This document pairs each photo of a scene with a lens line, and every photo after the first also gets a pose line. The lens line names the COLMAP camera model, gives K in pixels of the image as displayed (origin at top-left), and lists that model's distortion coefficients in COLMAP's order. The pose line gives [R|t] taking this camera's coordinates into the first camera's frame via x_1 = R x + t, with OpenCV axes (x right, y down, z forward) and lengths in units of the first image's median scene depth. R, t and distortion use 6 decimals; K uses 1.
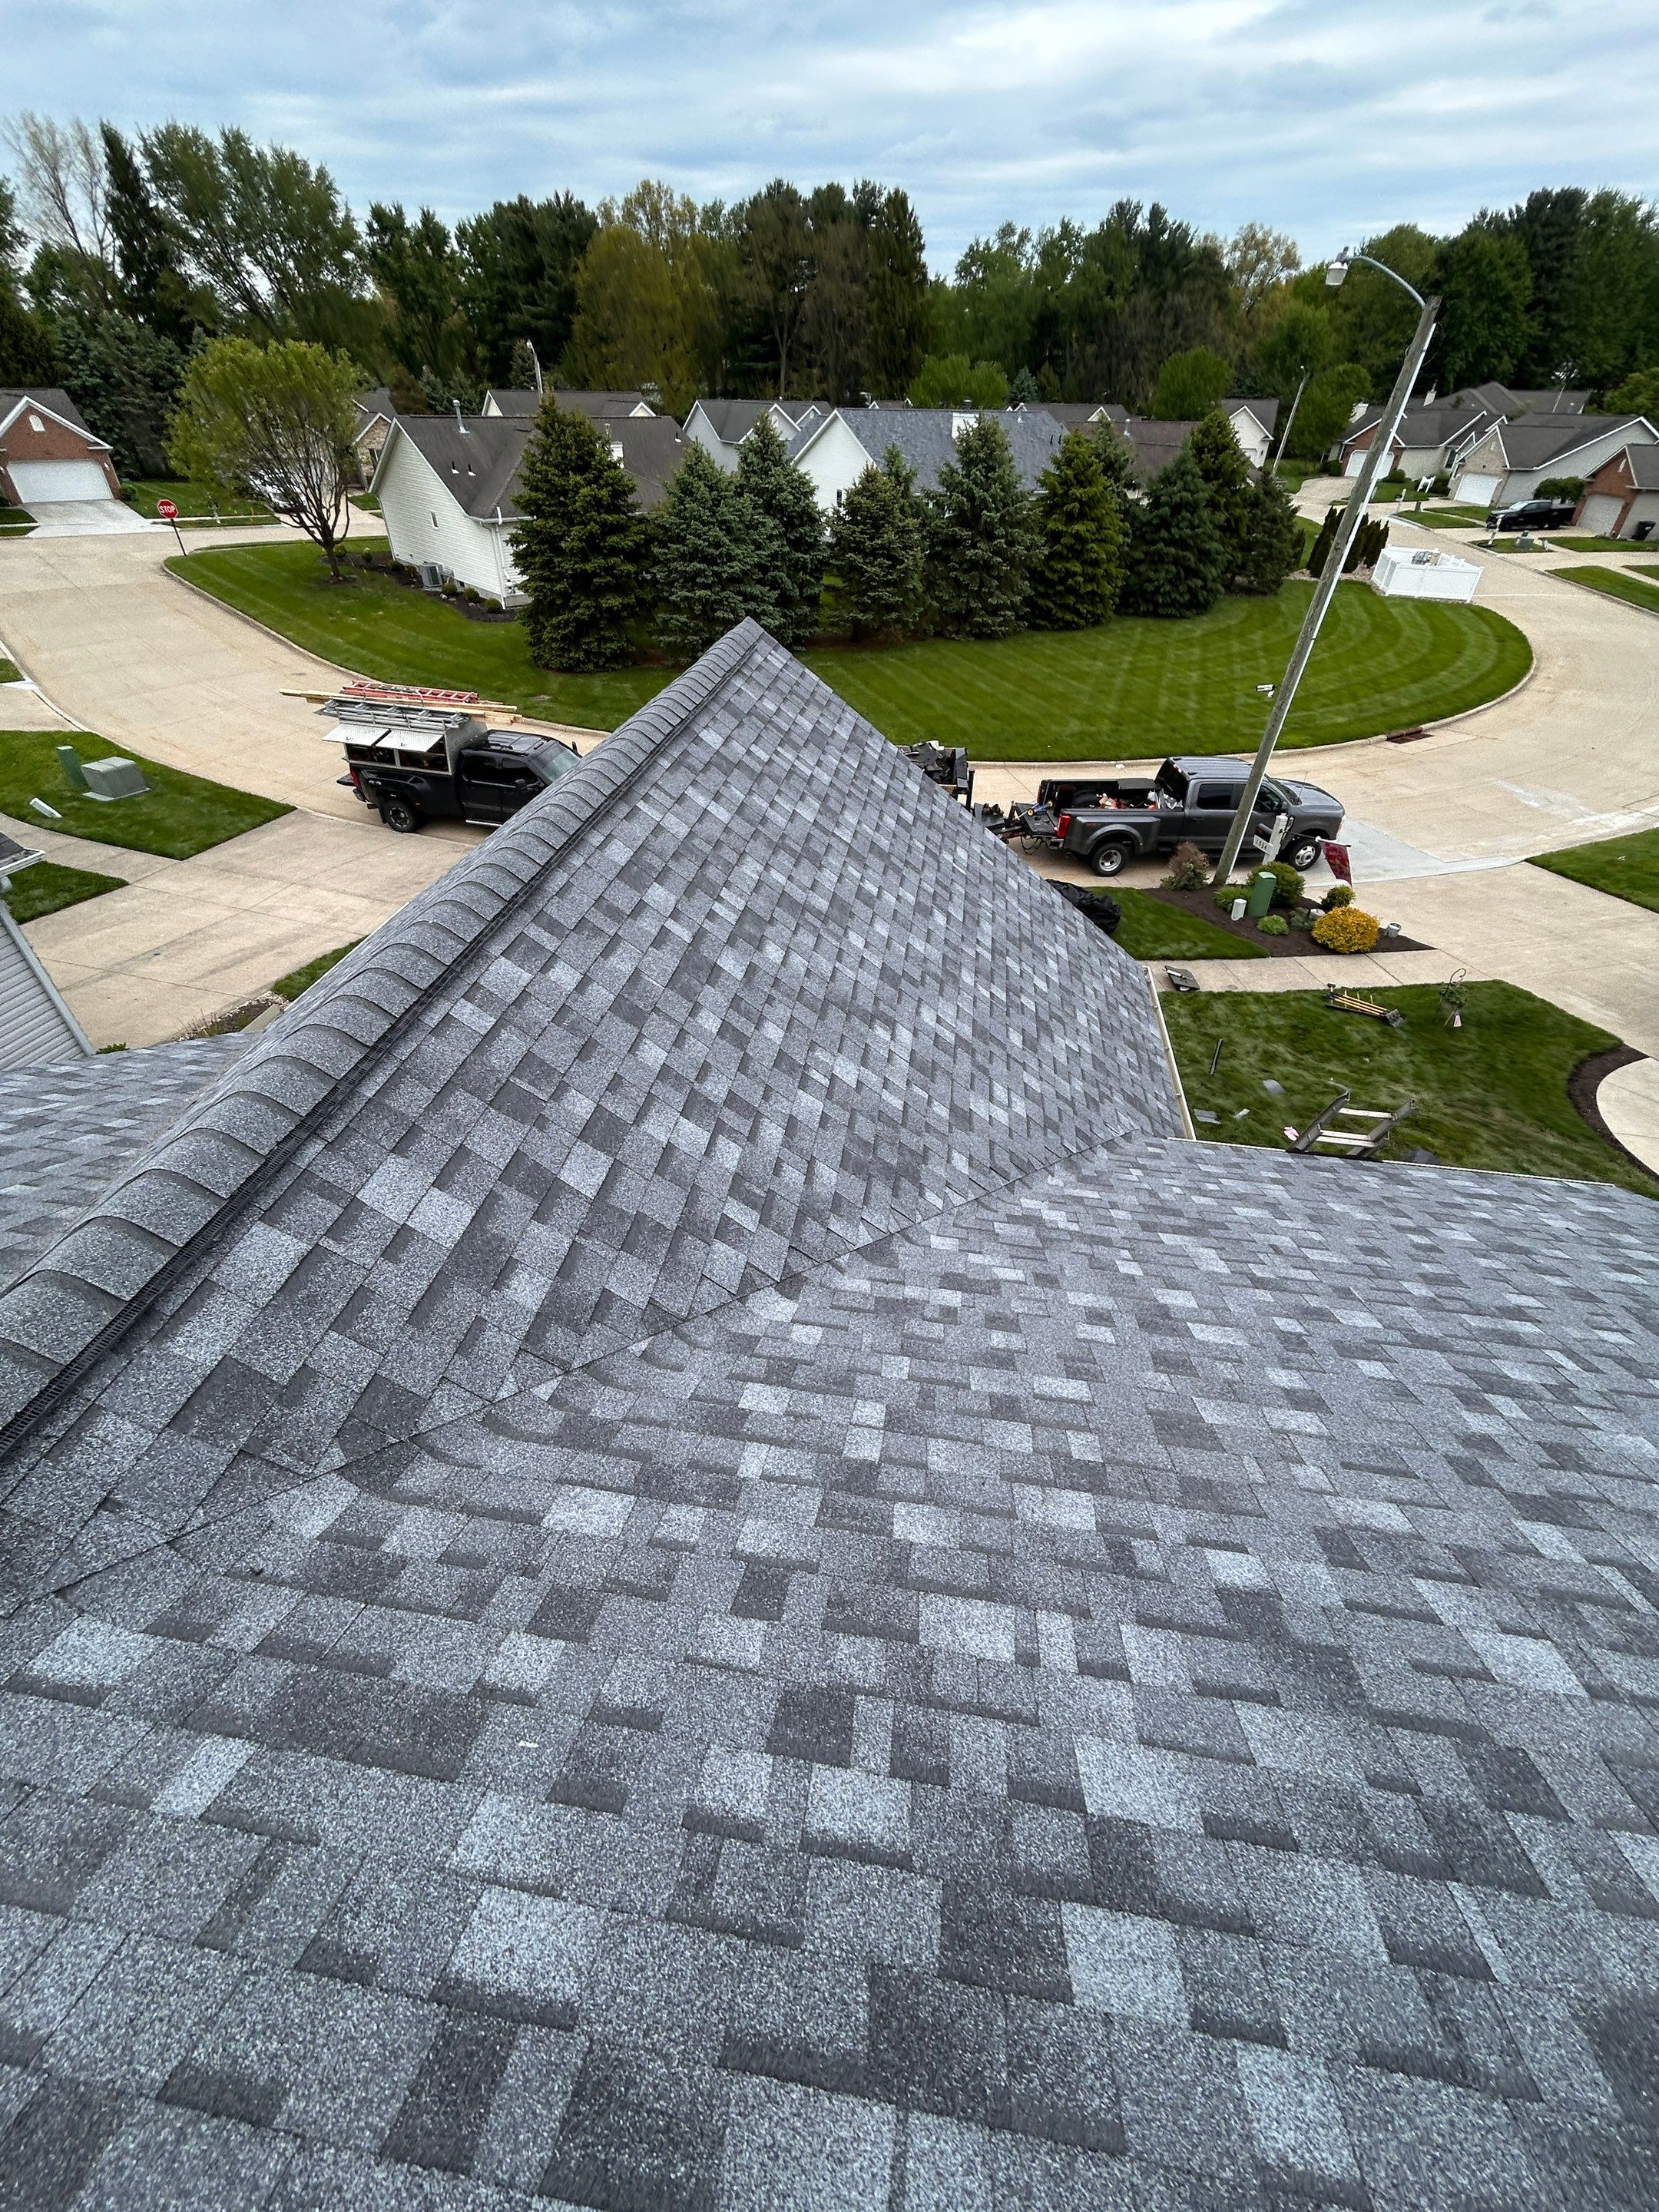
lens RADIAL K [[891.6, 0, 829.5], [0, 891.6, 1106.0], [0, 0, 1]] dist [0.009253, -0.002527]
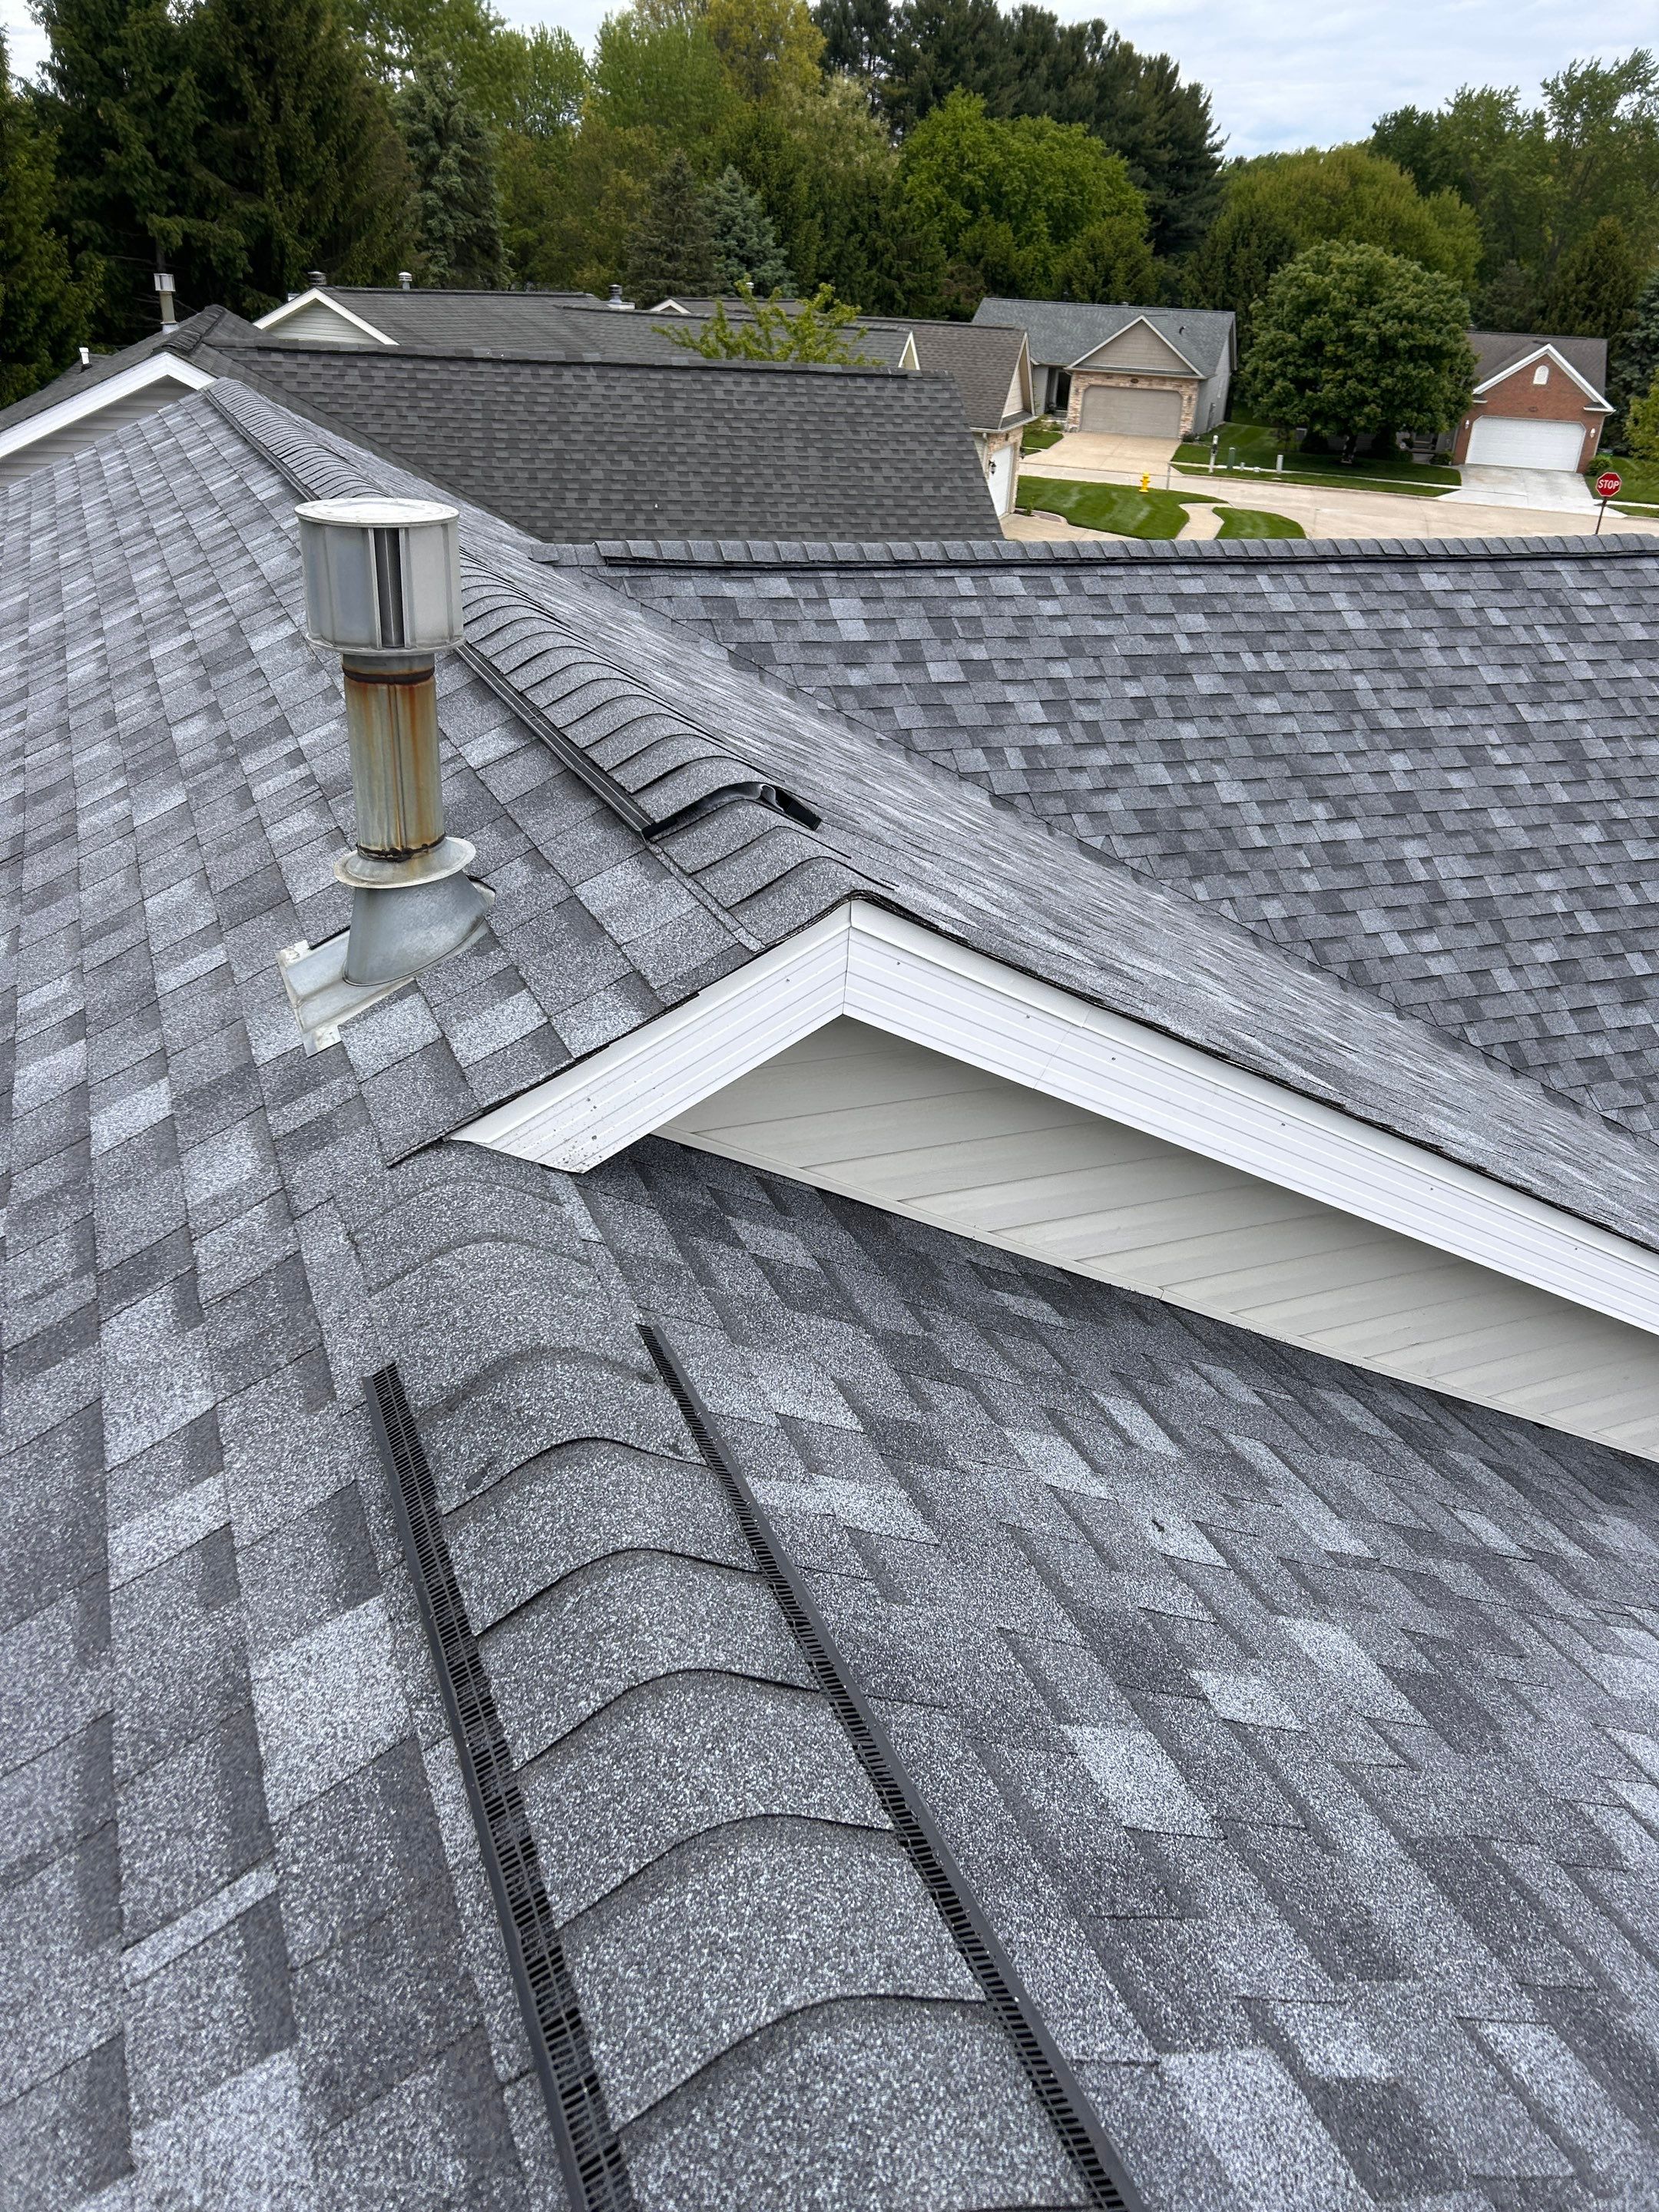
lens RADIAL K [[1650.0, 0, 829.5], [0, 1650.0, 1106.0], [0, 0, 1]] dist [0.053712, -0.067649]
pose [[0.524156, 0.392564, -0.755747, 0.190383], [-0.568907, 0.821768, 0.032287, 0.064753], [0.633723, 0.413026, 0.654067, -0.064594]]
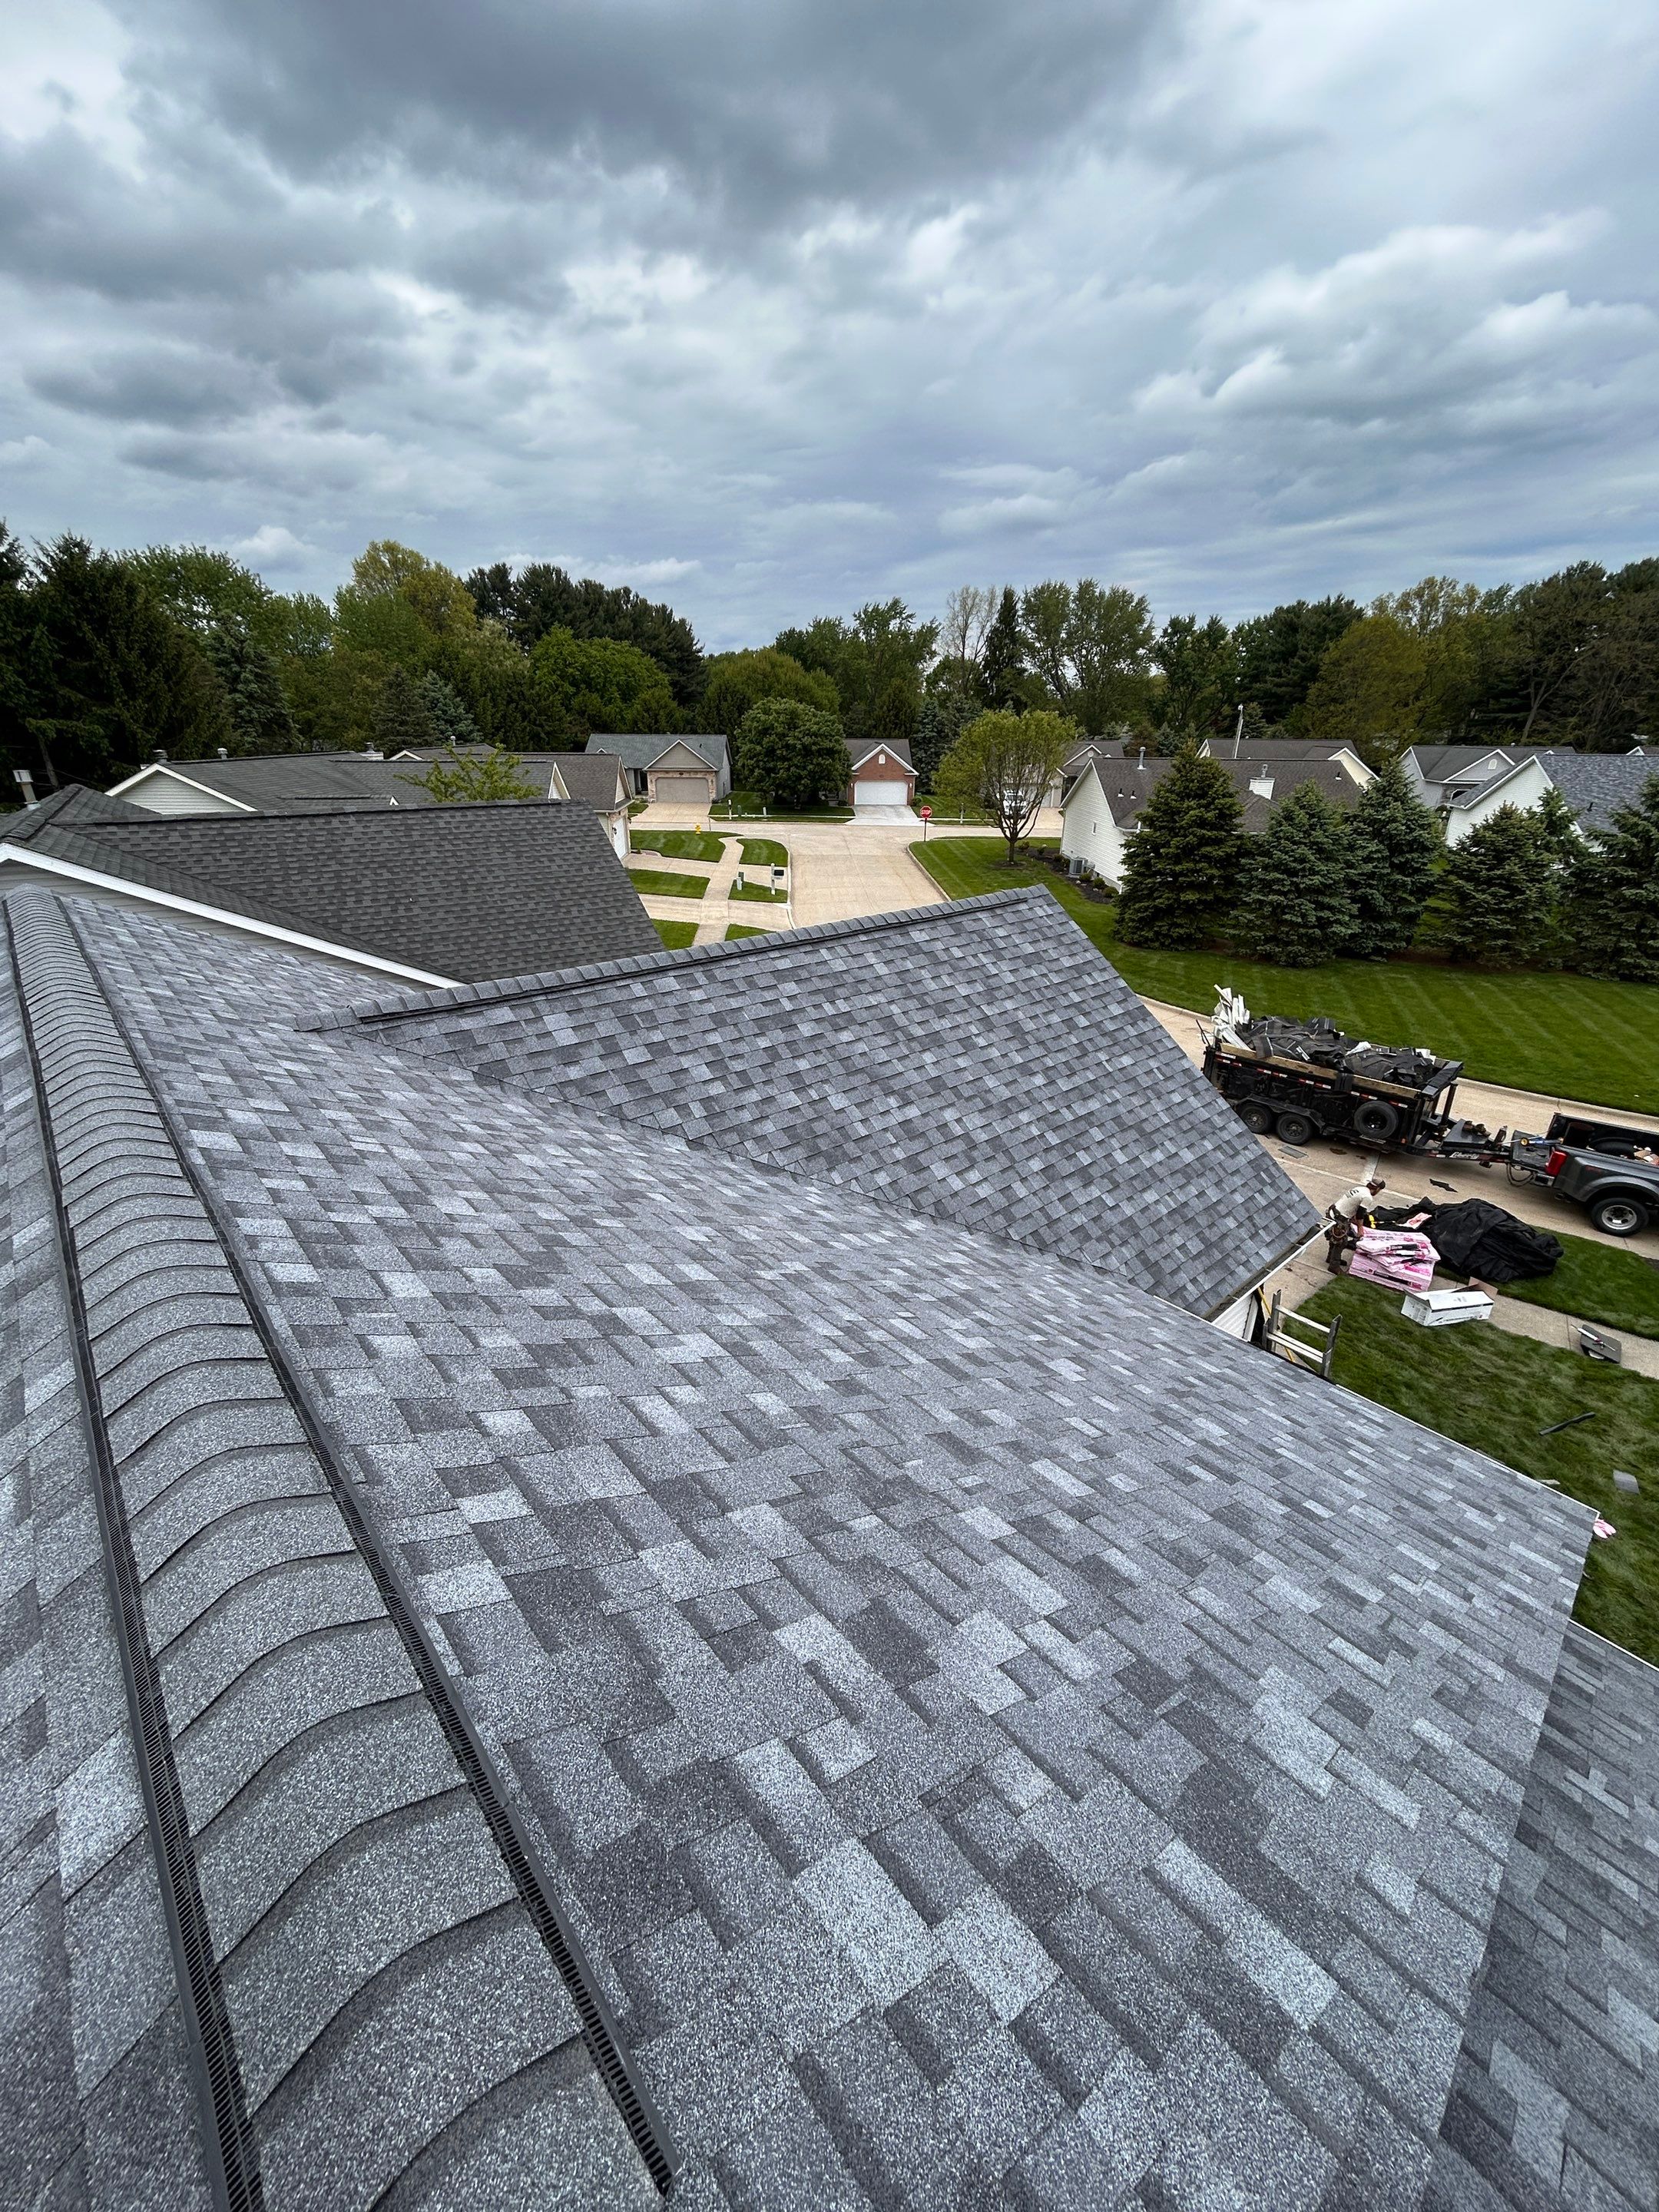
lens RADIAL K [[888.9, 0, 829.5], [0, 888.9, 1106.0], [0, 0, 1]] dist [0.001782, 0.000205]
pose [[0.770260, 0.243563, -0.589387, 0.129860], [-0.397400, 0.906133, -0.144899, 0.028465], [0.498771, 0.345832, 0.794750, -0.043924]]
